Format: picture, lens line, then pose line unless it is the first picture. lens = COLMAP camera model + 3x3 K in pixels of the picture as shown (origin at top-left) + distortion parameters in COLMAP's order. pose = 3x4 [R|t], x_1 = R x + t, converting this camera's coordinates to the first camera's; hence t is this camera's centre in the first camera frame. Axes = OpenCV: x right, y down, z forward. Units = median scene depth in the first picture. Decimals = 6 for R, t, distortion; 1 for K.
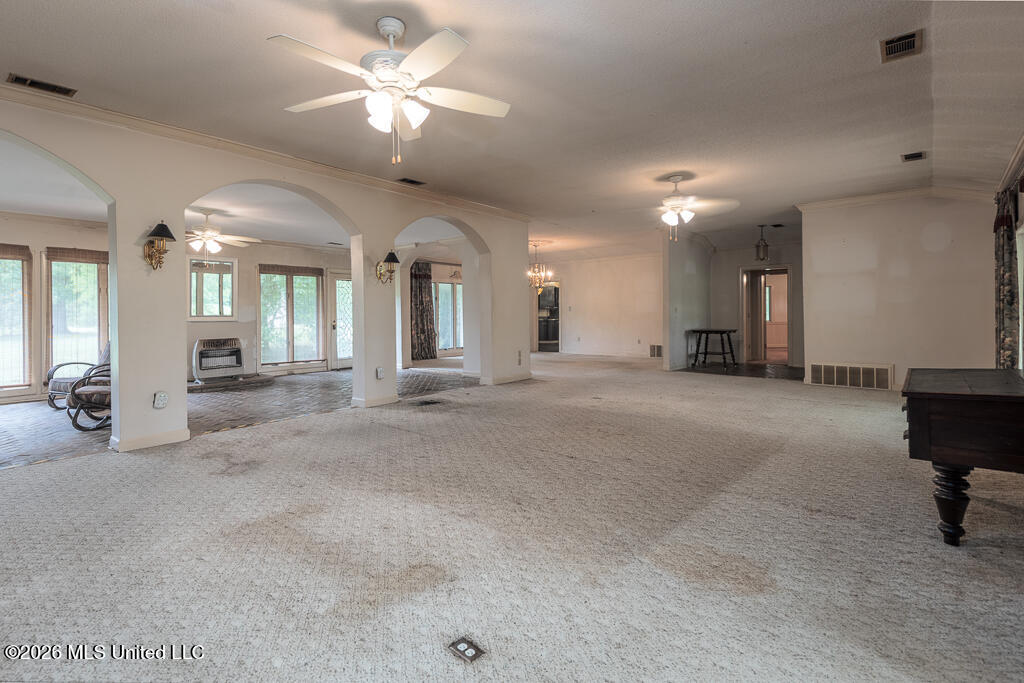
lens RADIAL K [[493.4, 0, 511.3], [0, 493.4, 311.0], [0, 0, 1]] dist [0.029569, -0.001254]
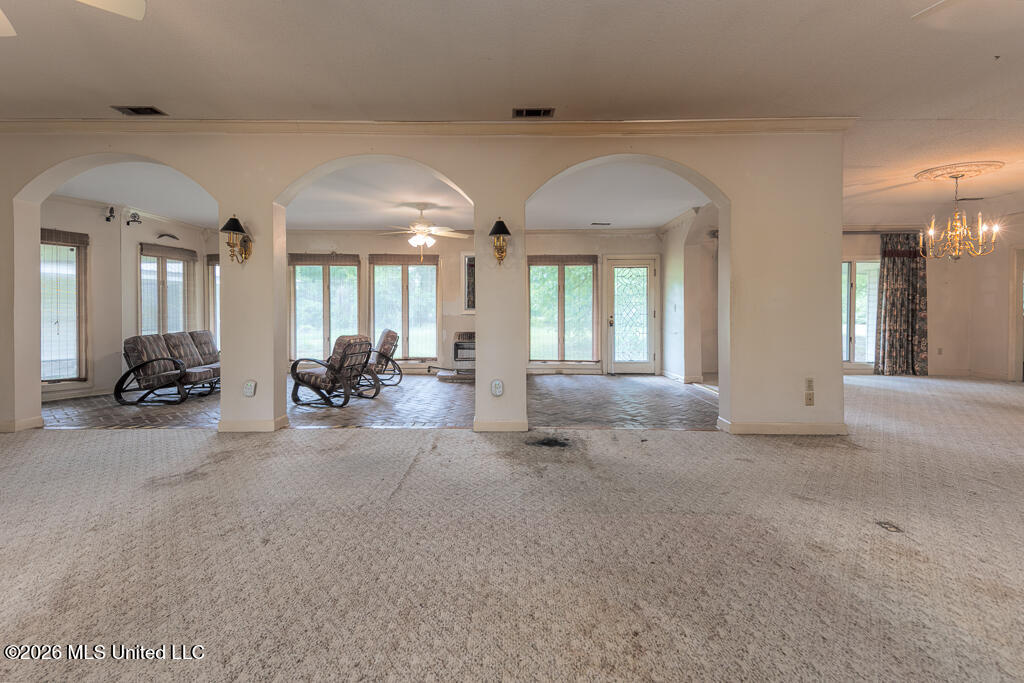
lens RADIAL K [[493.4, 0, 511.3], [0, 493.4, 311.0], [0, 0, 1]] dist [0.029569, -0.001254]
pose [[0.620245, 0.009148, -0.784355, 0.231529], [-0.001272, 0.999942, 0.010657, 0.002665], [0.784407, -0.005612, 0.620221, 0.404941]]
